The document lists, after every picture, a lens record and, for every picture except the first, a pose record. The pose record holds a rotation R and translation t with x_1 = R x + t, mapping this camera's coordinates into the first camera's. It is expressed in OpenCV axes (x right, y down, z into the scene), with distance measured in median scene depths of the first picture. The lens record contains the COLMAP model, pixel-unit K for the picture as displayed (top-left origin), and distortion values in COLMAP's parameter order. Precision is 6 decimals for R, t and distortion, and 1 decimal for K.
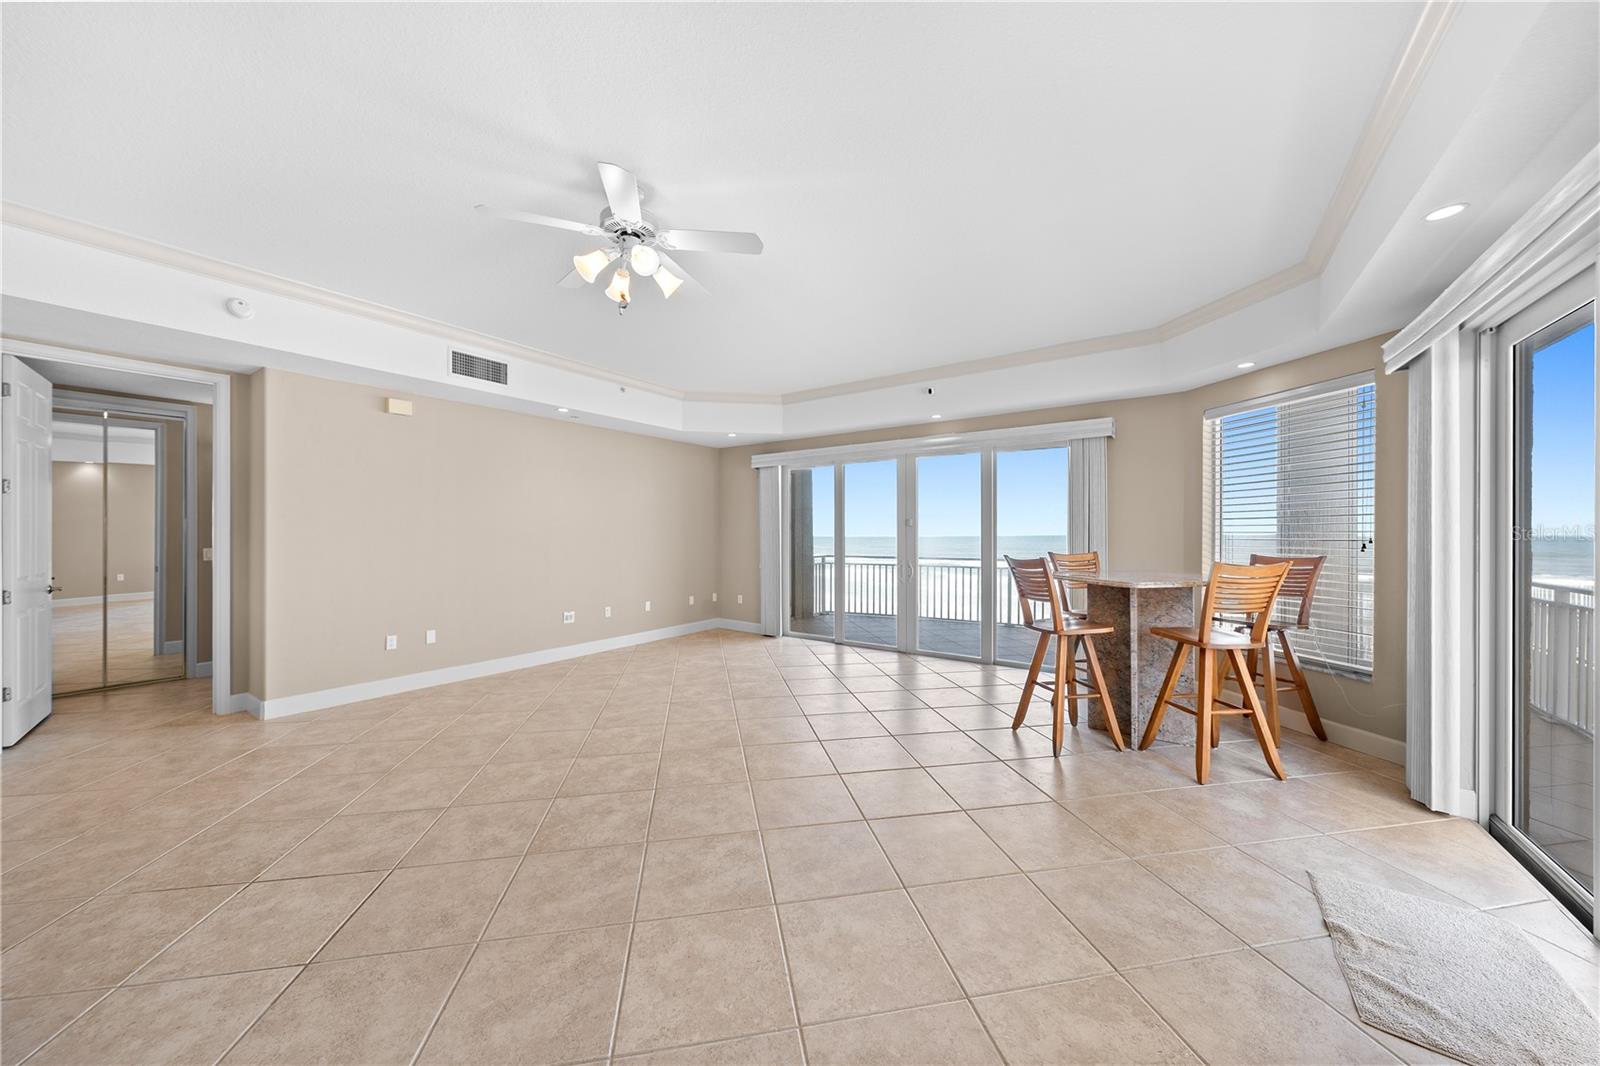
lens RADIAL K [[549.1, 0, 801.1], [0, 549.1, 536.3], [0, 0, 1]] dist [-0.000266, 0.000062]
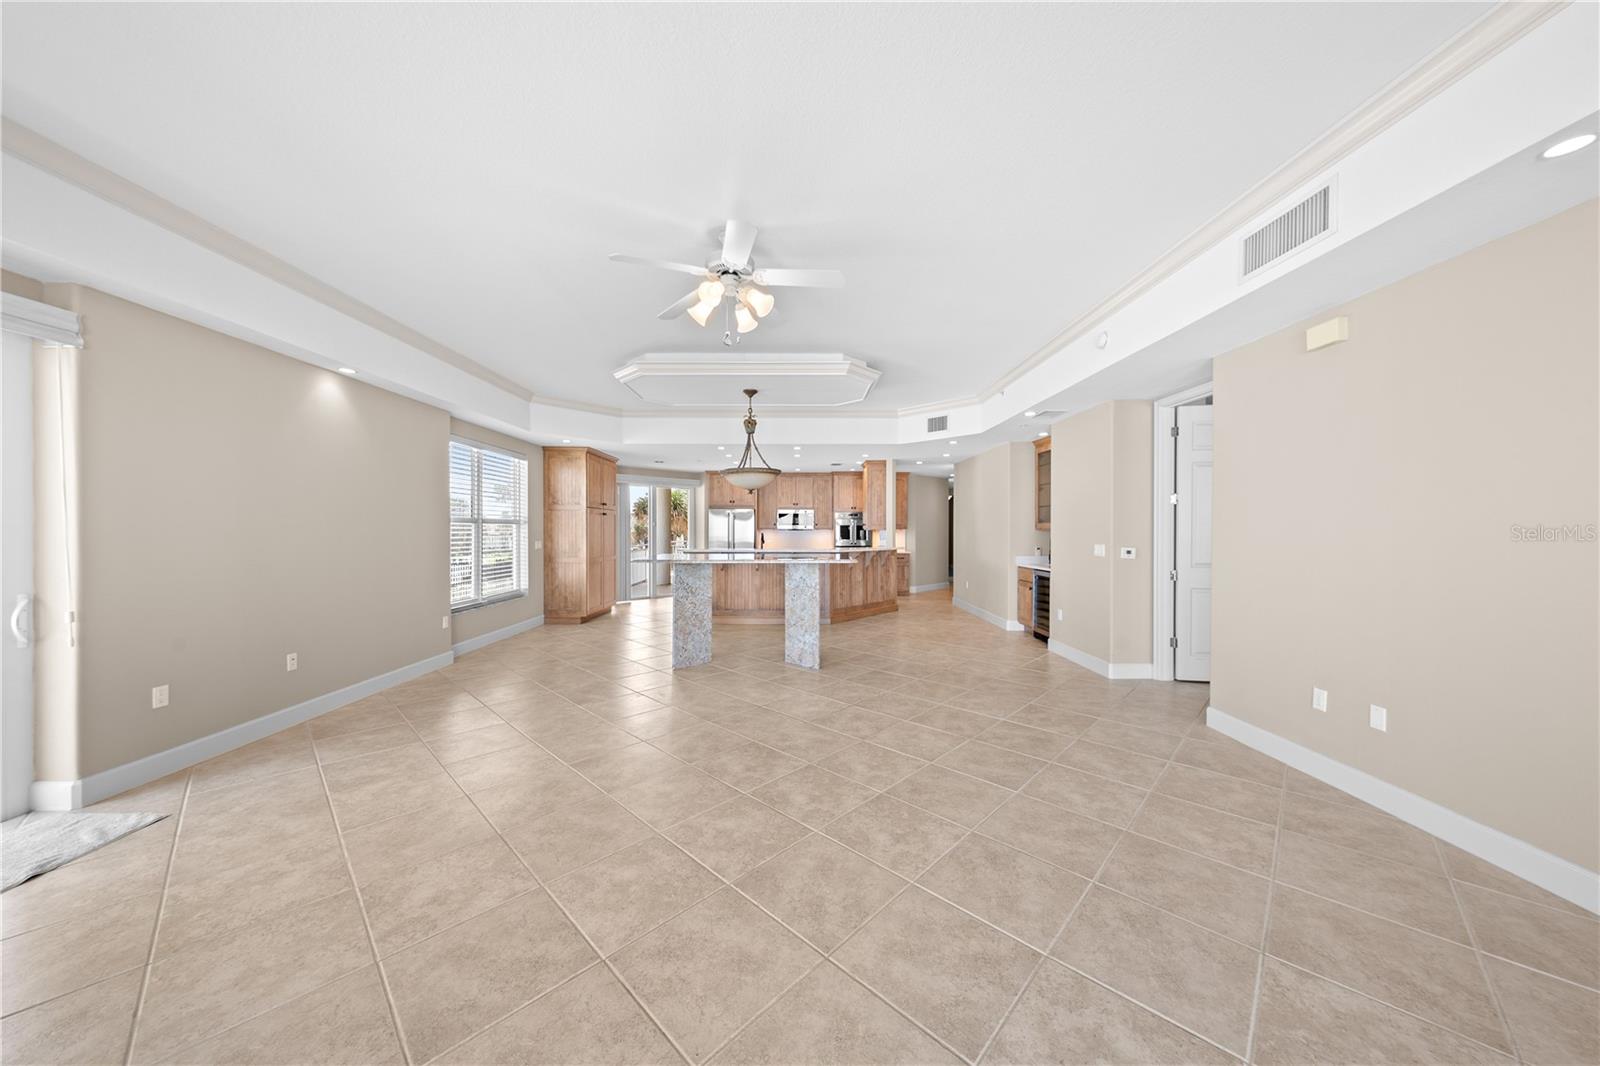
lens RADIAL K [[530.6, 0, 800.0], [0, 530.6, 533.0], [0, 0, 1]] dist [0.007732, 0.000098]
pose [[-0.817754, 0.000680, -0.575568, 0.144542], [-0.005702, 0.999941, 0.009283, -0.007889], [0.575540, 0.010873, -0.817701, 1.348702]]
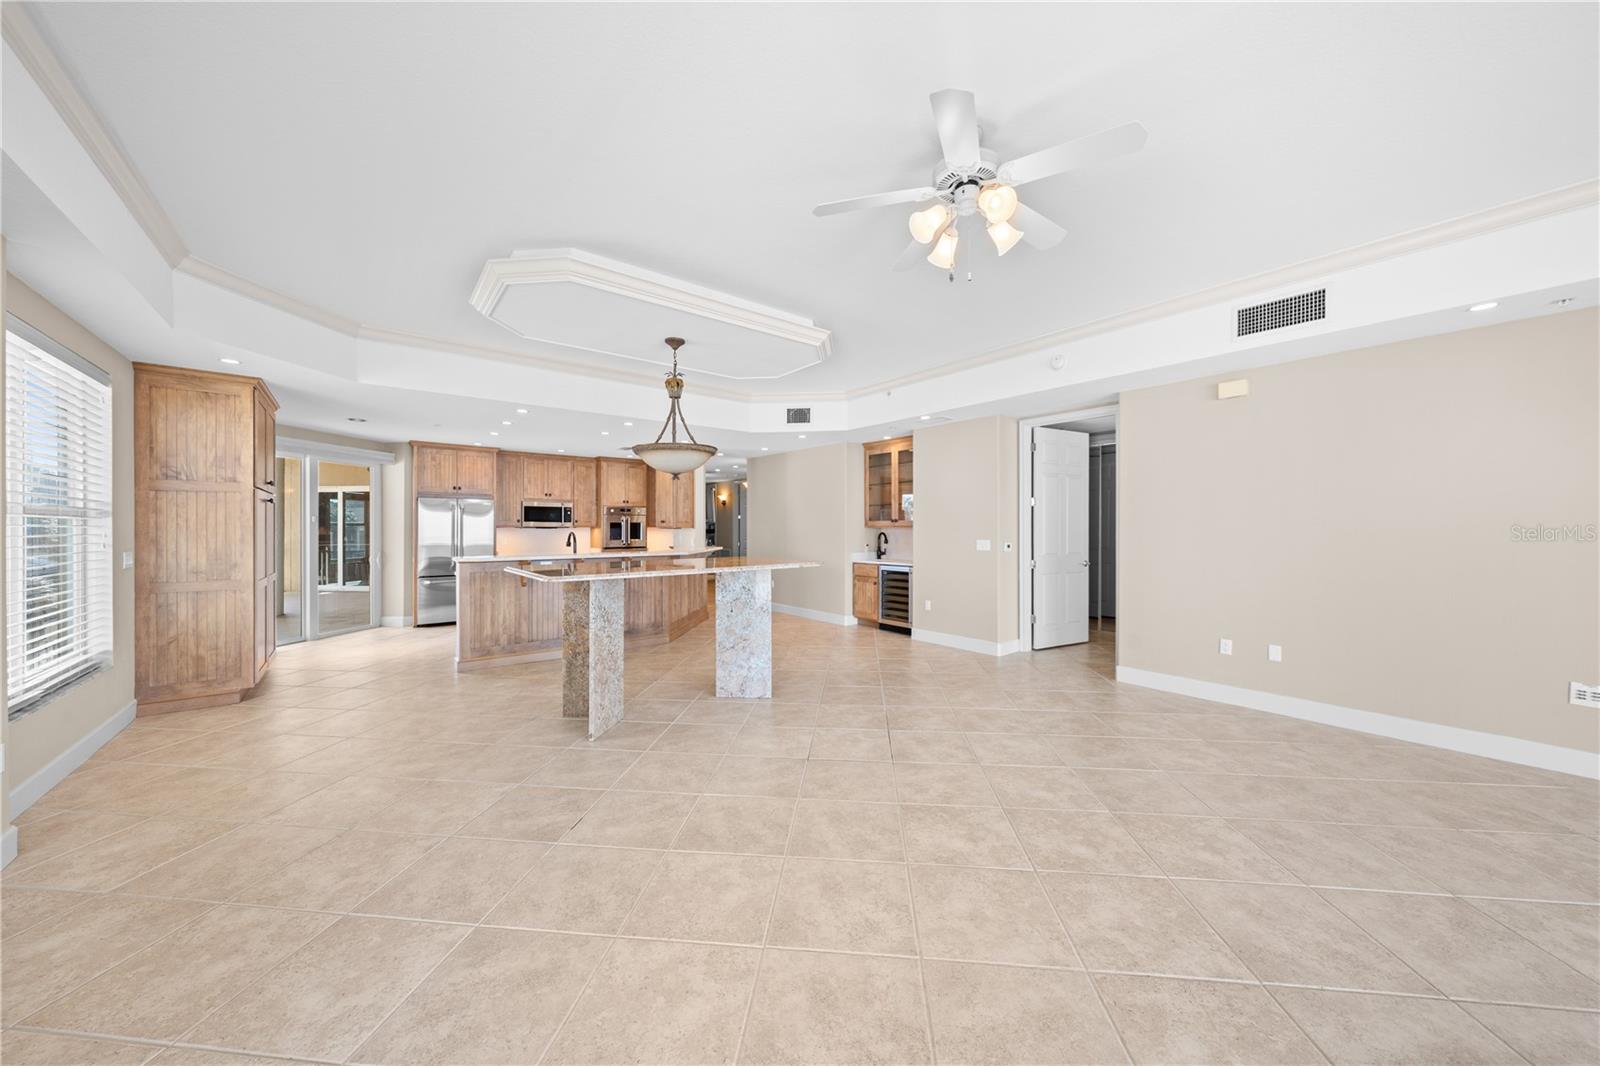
lens RADIAL K [[547.6, 0, 796.5], [0, 547.6, 533.4], [0, 0, 1]] dist [-0.000871, 0.000643]
pose [[-0.291801, 0.007948, -0.956446, 0.399240], [-0.004341, 0.999944, 0.009634, -0.003712], [0.956469, 0.006963, -0.291750, 0.669136]]
